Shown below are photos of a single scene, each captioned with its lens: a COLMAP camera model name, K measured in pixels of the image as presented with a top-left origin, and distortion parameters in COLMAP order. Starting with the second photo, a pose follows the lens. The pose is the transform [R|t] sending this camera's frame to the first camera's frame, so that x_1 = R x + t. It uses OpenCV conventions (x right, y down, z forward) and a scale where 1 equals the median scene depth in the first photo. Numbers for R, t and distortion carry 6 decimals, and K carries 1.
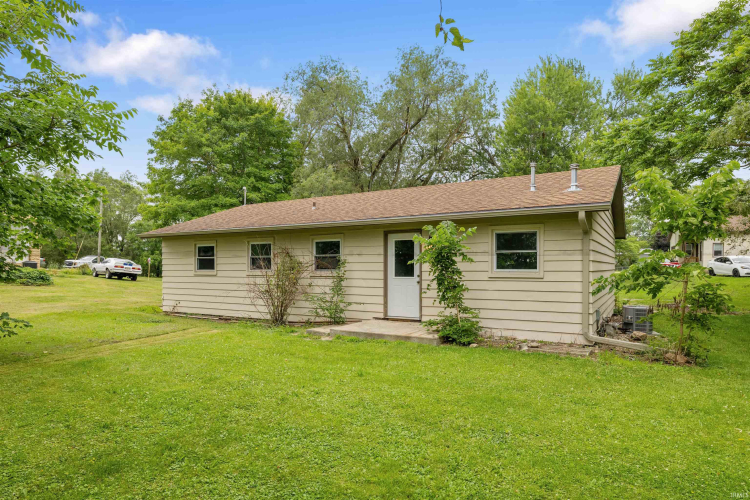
lens RADIAL K [[387.6, 0, 375.0], [0, 387.6, 250.0], [0, 0, 1]] dist [-0.000699, -0.000801]
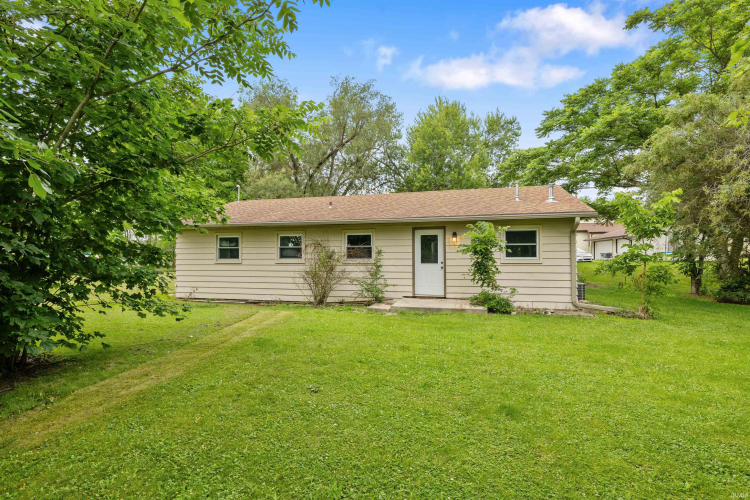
lens RADIAL K [[319.9, 0, 375.3], [0, 319.9, 230.3], [0, 0, 1]] dist [-0.000592, -0.000013]
pose [[0.972006, 0.016247, 0.234392, -0.310314], [-0.007830, 0.999292, -0.036796, 0.000112], [-0.234823, 0.033931, 0.971446, 0.008988]]
